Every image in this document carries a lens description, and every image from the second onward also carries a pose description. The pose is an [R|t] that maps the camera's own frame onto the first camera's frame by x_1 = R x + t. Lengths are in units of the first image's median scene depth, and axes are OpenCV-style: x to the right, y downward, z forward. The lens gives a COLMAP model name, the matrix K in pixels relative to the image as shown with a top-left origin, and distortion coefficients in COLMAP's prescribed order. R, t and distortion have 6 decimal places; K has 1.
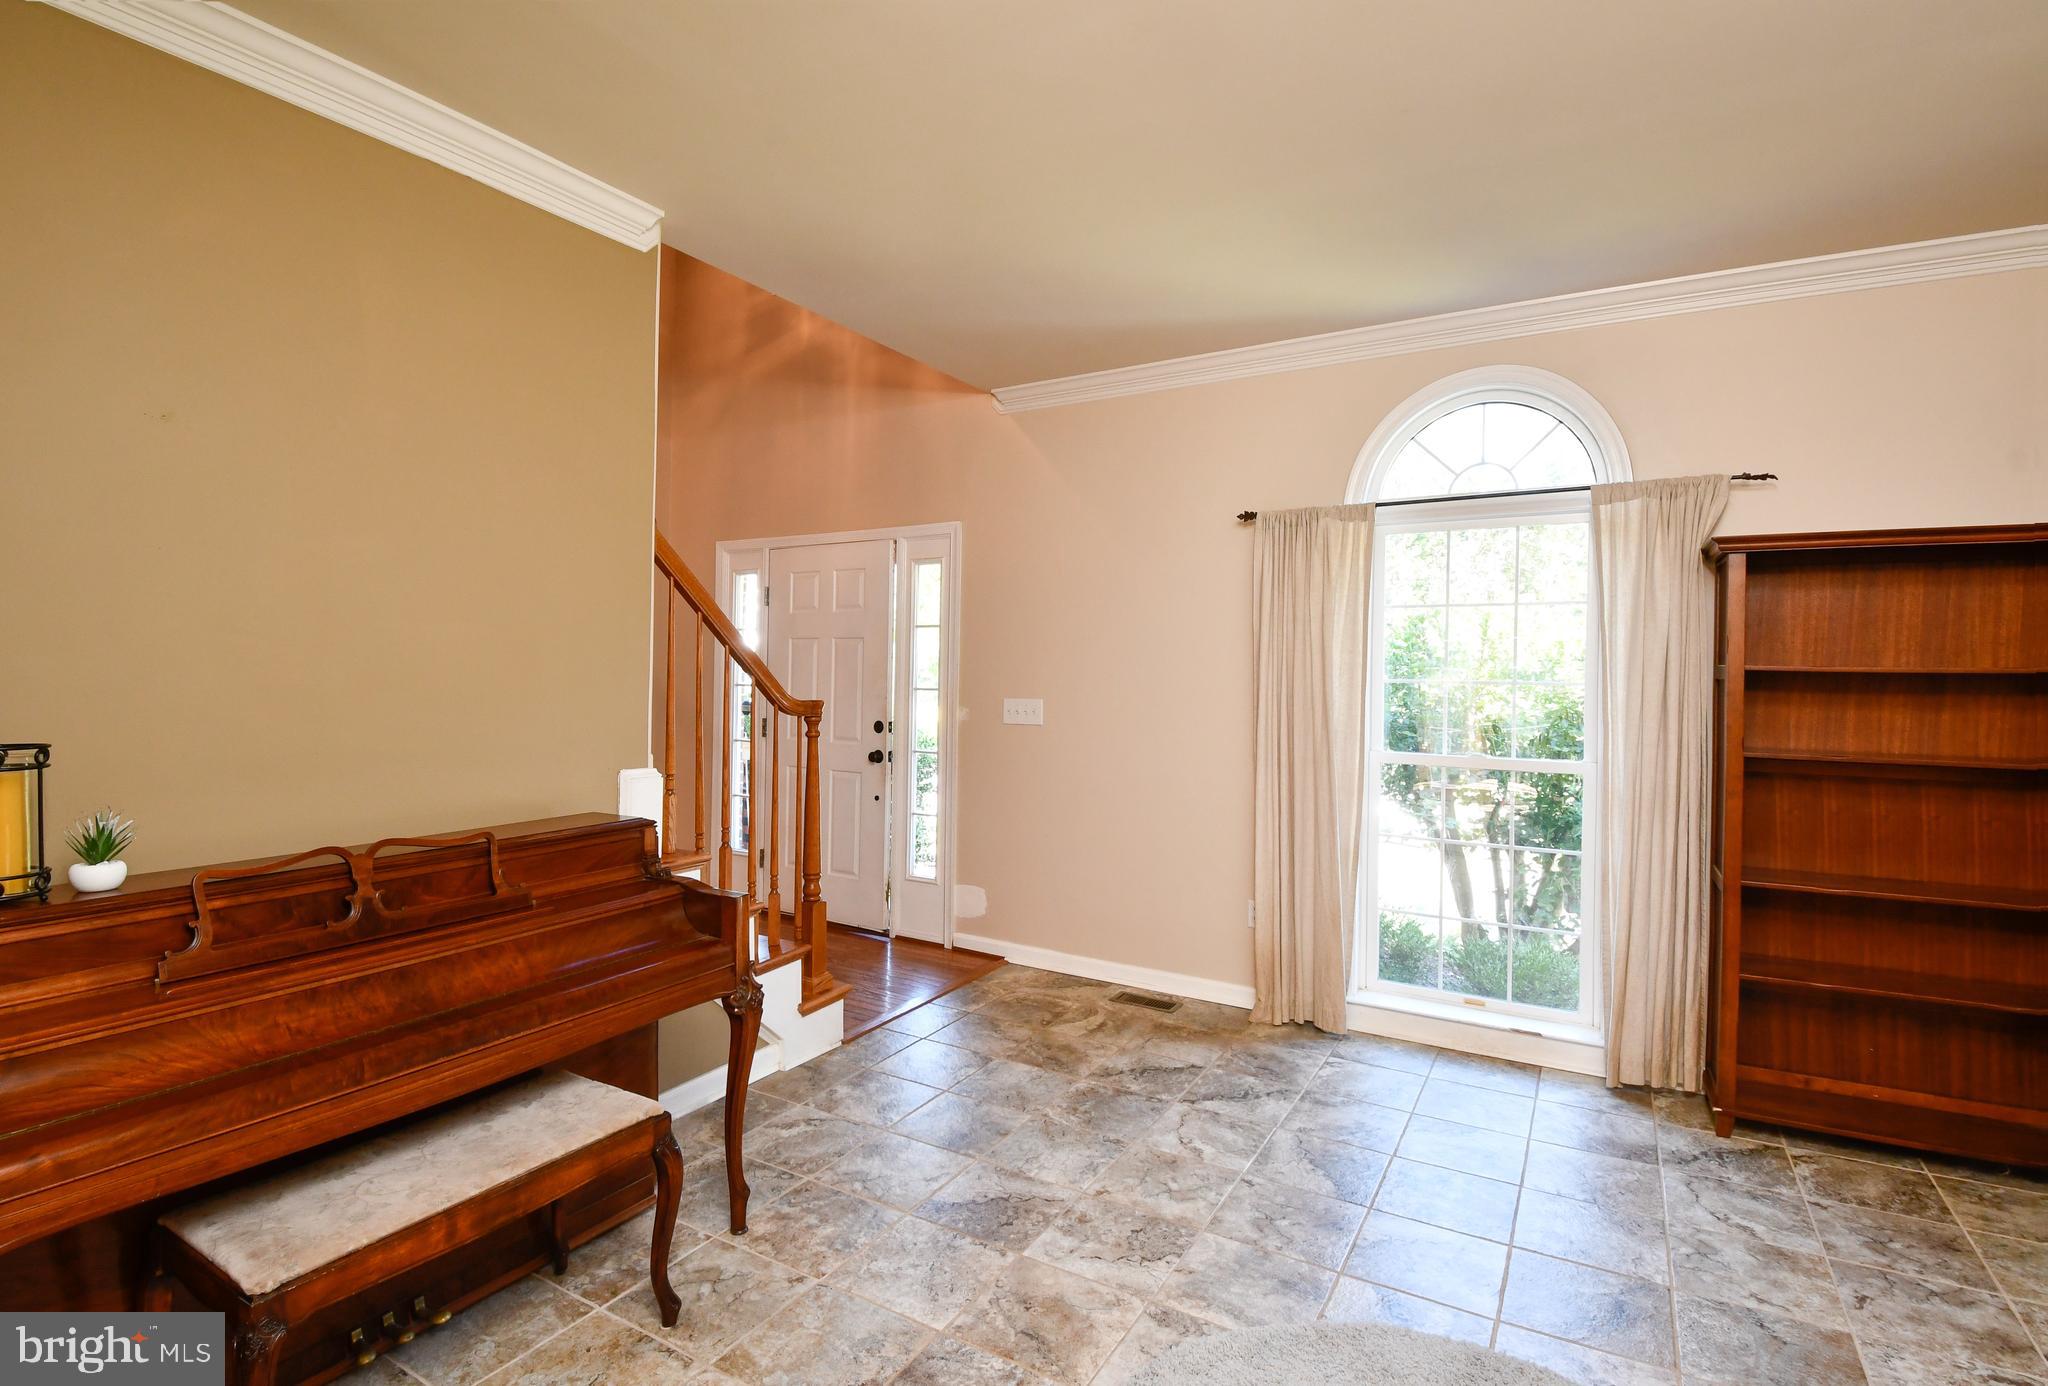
lens RADIAL K [[999.8, 0, 1024.0], [0, 999.8, 693.0], [0, 0, 1]] dist [0.000506, 0.000008]
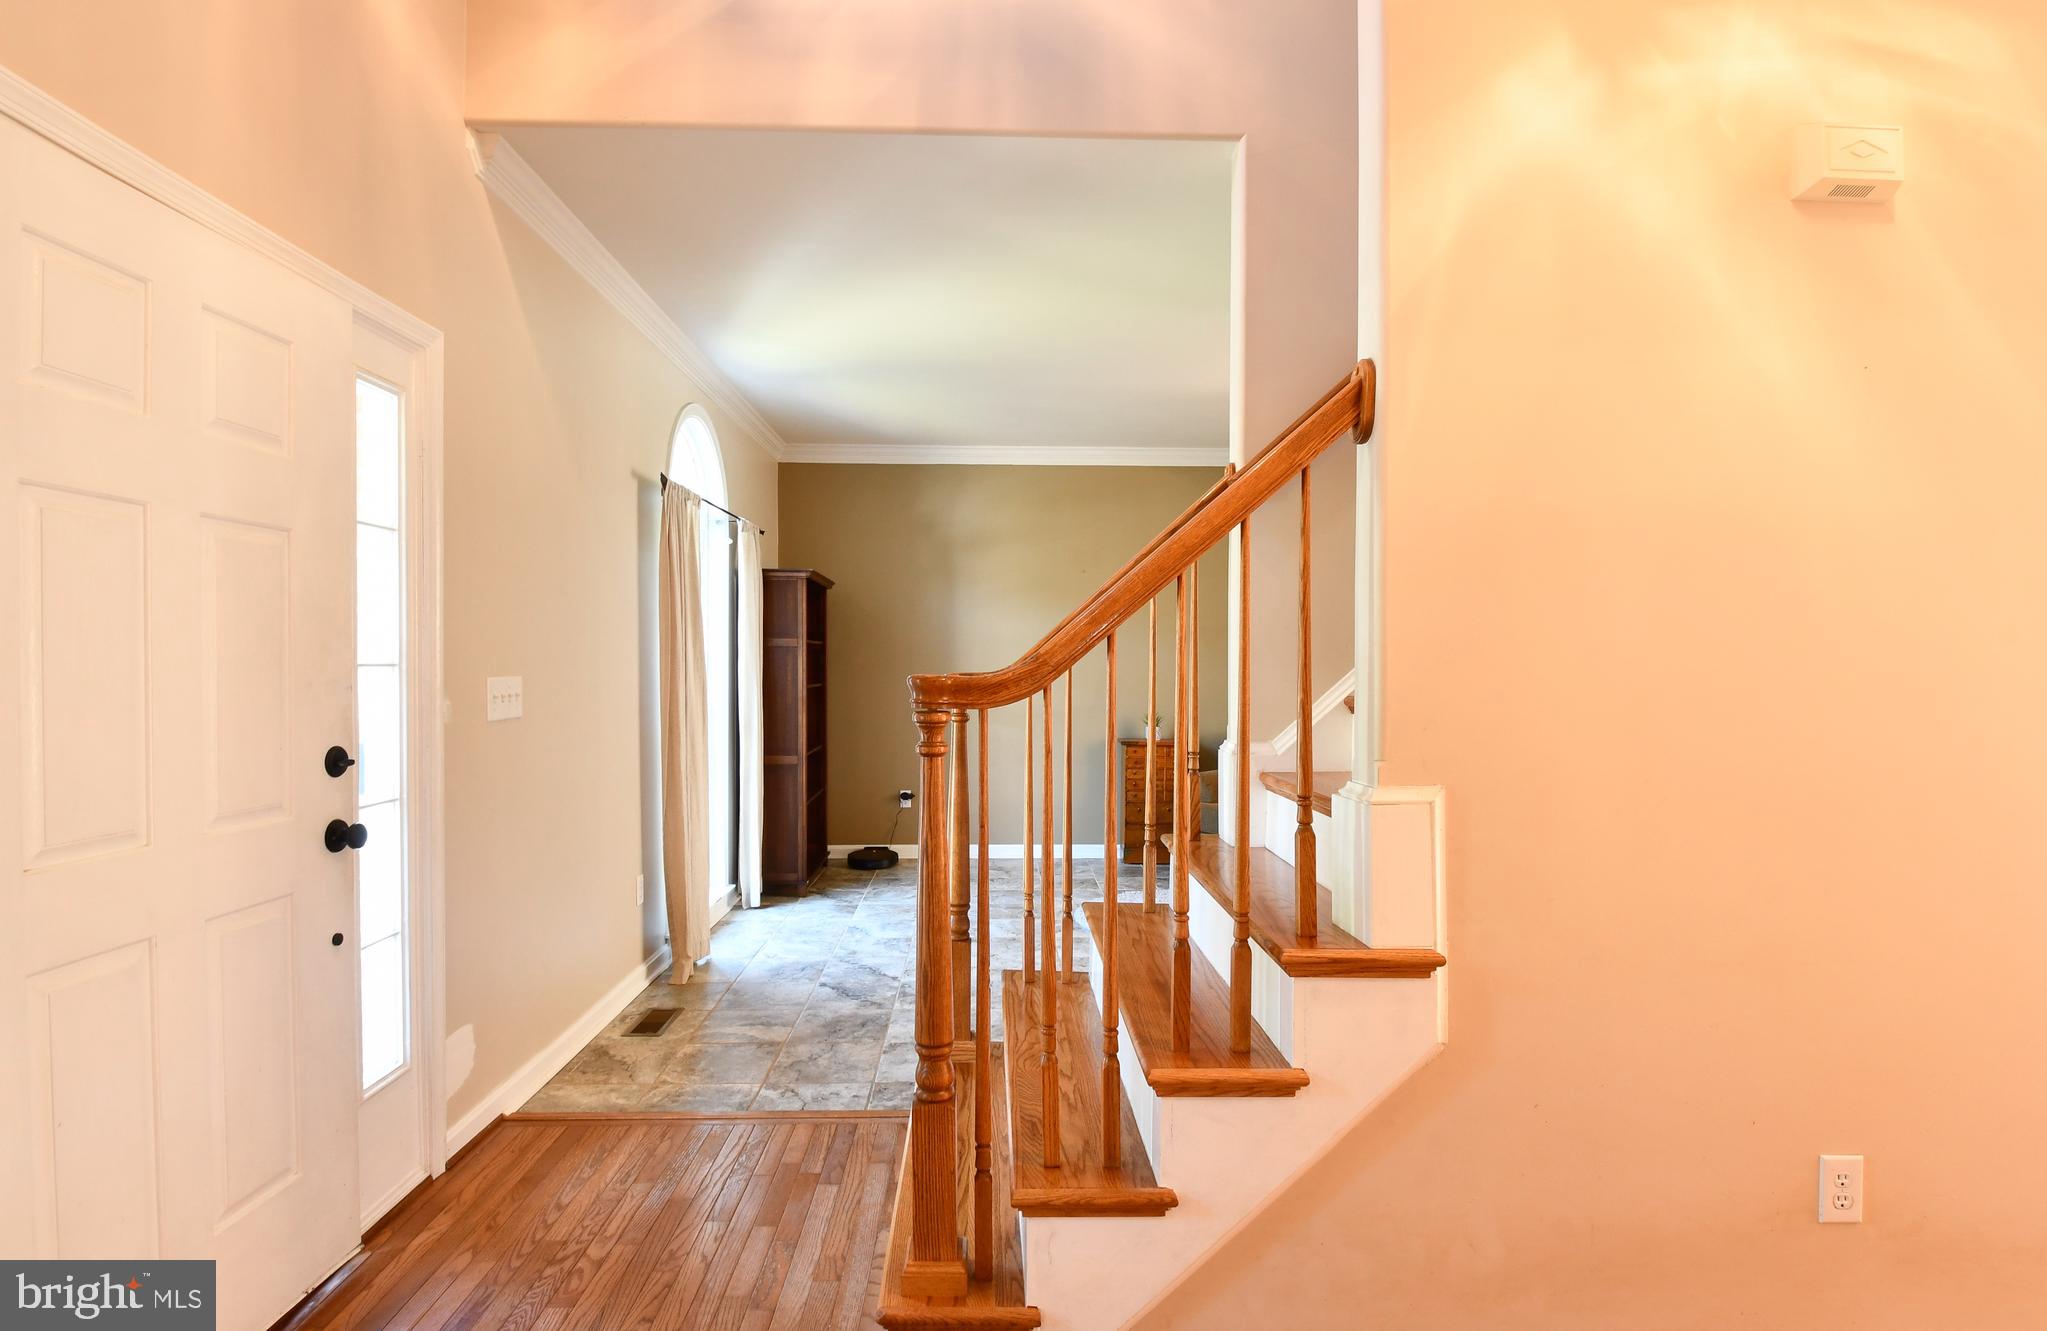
lens RADIAL K [[980.6, 0, 1020.6], [0, 980.6, 648.4], [0, 0, 1]] dist [-0.015435, -0.000356]
pose [[-0.533909, -0.004251, 0.845532, -0.699283], [0.004478, 0.999959, 0.007855, -0.015109], [-0.845530, 0.007980, -0.533868, 1.096574]]
